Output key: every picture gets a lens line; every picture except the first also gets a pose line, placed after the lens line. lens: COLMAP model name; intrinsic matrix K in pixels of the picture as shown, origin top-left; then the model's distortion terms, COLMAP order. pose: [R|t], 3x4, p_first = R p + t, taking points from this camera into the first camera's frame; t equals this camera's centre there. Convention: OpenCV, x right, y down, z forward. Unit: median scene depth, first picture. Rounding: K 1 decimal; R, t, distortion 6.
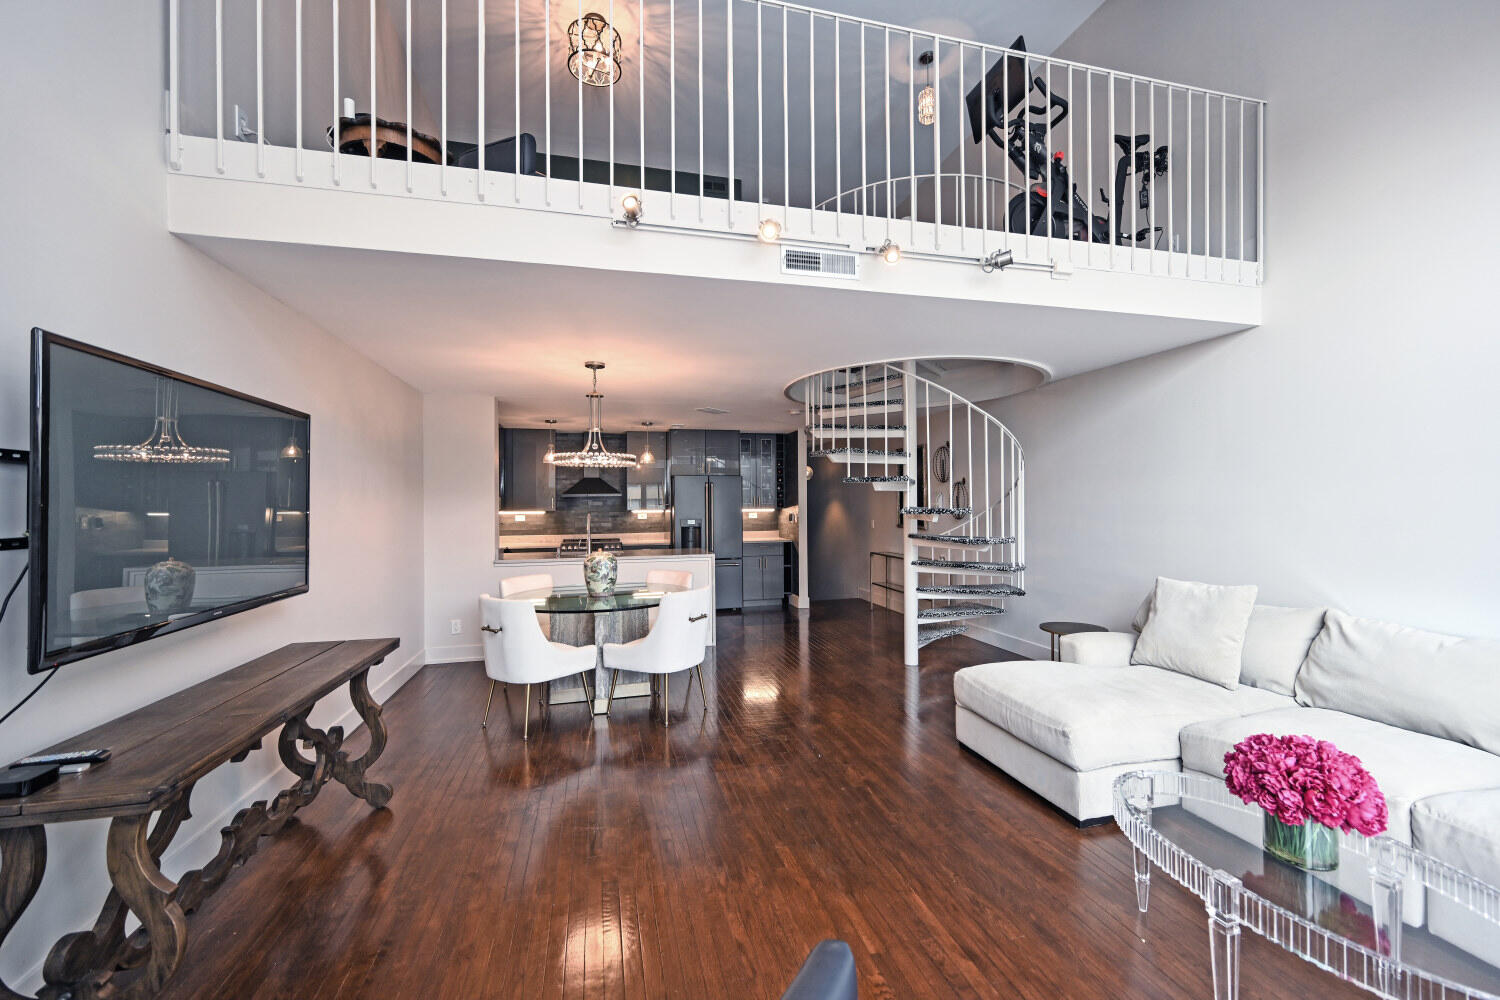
lens RADIAL K [[605.6, 0, 749.2], [0, 605.6, 505.1], [0, 0, 1]] dist [-0.000844, -0.000047]
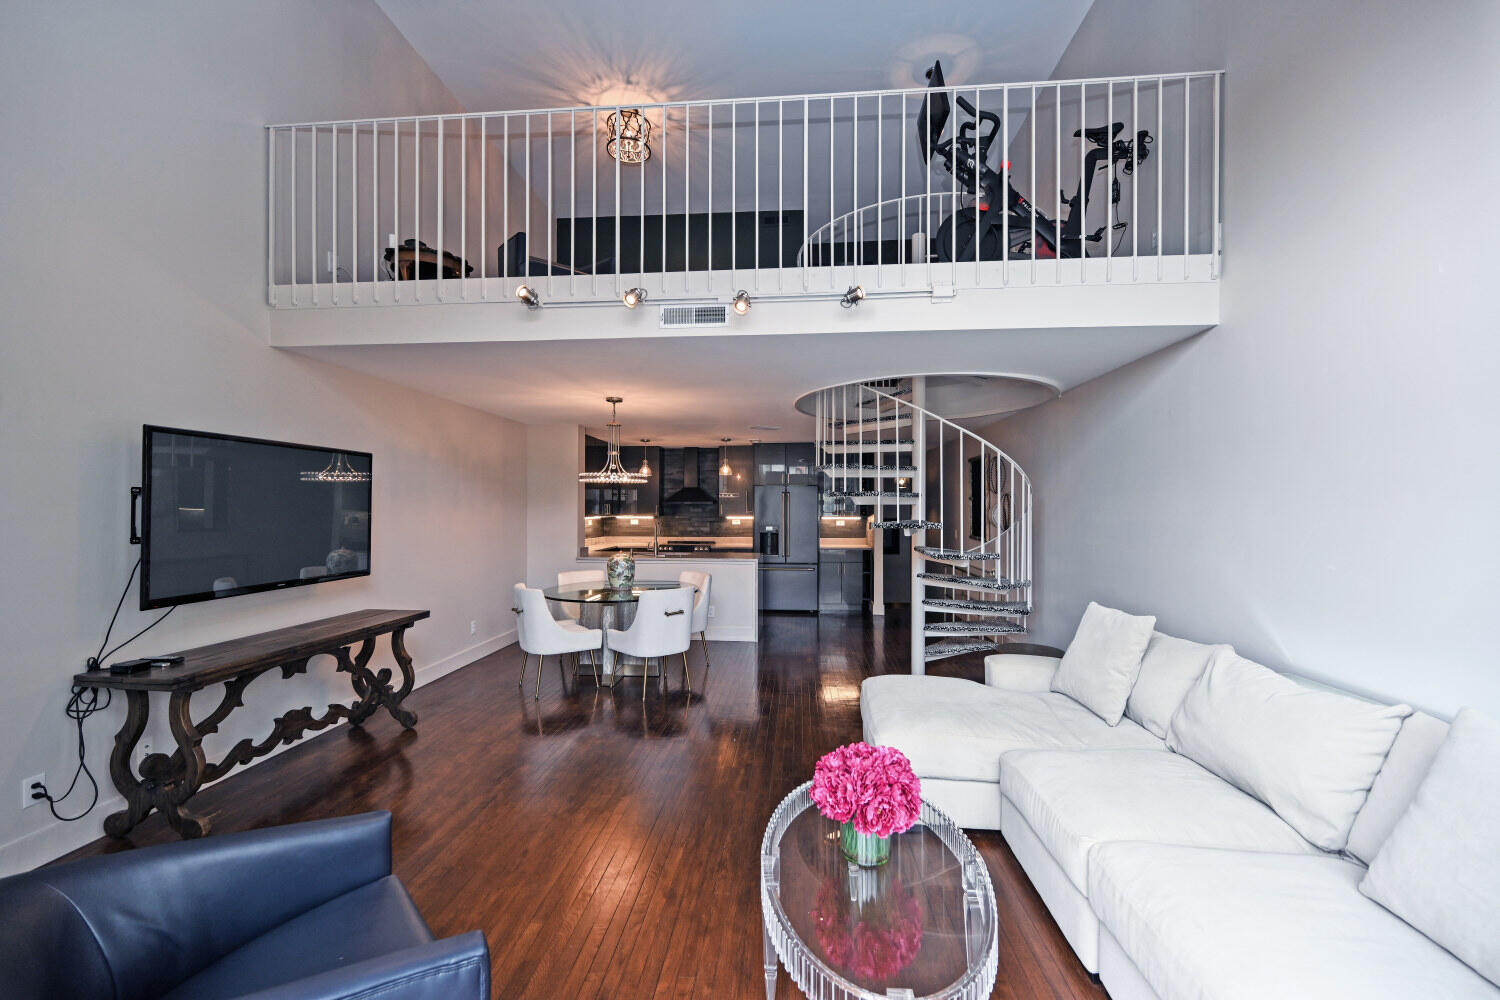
lens RADIAL K [[597.3, 0, 749.2], [0, 597.3, 507.9], [0, 0, 1]] dist [-0.001206, -0.000120]
pose [[0.944500, 0.010576, -0.328340, 0.383953], [-0.010230, 0.999944, 0.002783, -0.019673], [0.328351, 0.000730, 0.944555, -0.039207]]
